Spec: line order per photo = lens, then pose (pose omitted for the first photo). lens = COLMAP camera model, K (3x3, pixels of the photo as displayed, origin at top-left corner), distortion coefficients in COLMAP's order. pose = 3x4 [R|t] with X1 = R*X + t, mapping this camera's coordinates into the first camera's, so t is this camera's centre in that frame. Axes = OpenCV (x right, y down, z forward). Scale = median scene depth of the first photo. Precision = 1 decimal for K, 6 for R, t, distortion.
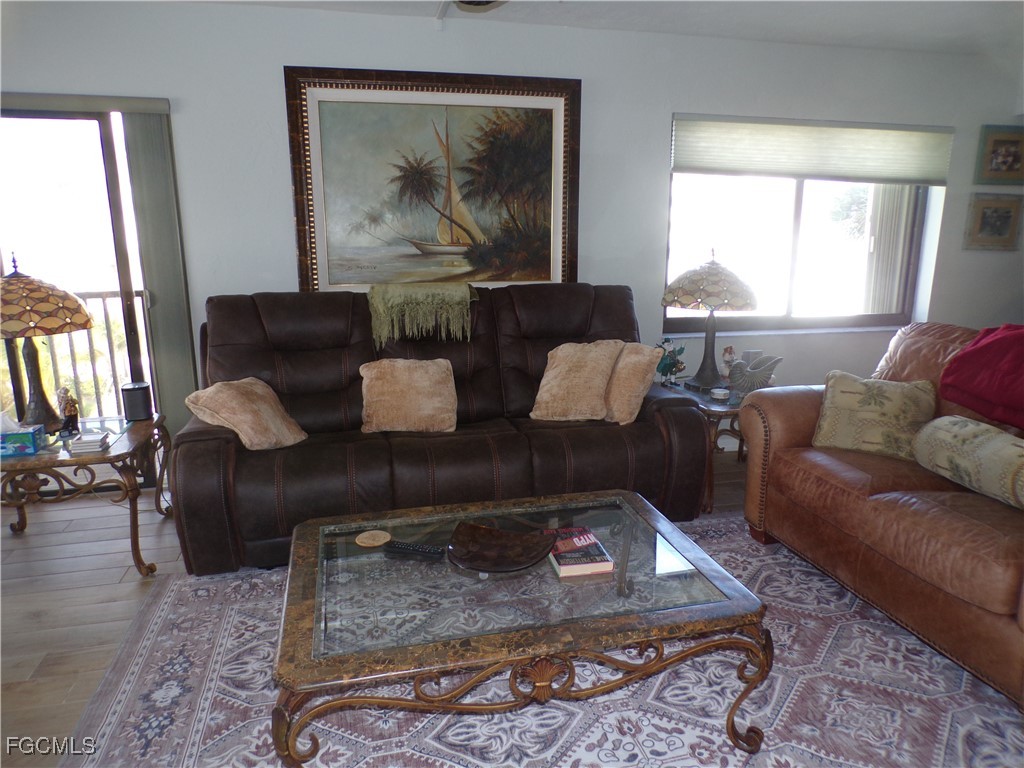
lens RADIAL K [[691.1, 0, 518.1], [0, 691.1, 385.4], [0, 0, 1]] dist [-0.004635, 0.000586]
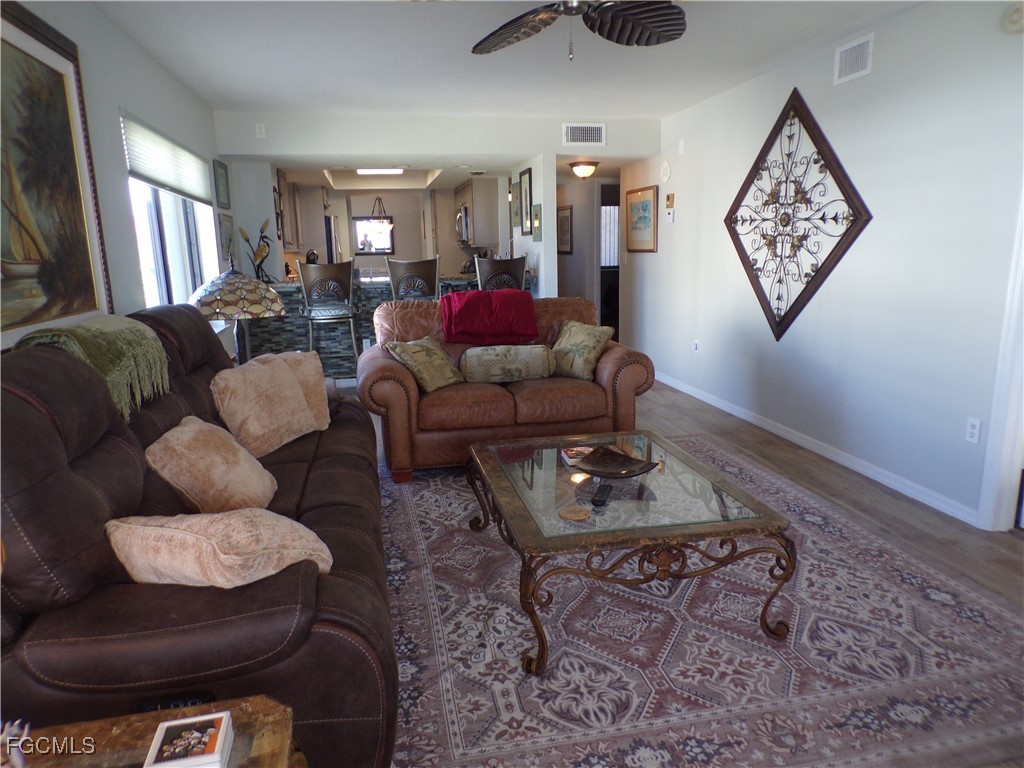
lens RADIAL K [[691.1, 0, 518.1], [0, 691.1, 385.4], [0, 0, 1]] dist [-0.004635, 0.000586]
pose [[0.050086, -0.203349, 0.977824, -0.695064], [0.242725, 0.952178, 0.185582, -0.105259], [-0.968801, 0.228047, 0.097049, 0.533909]]
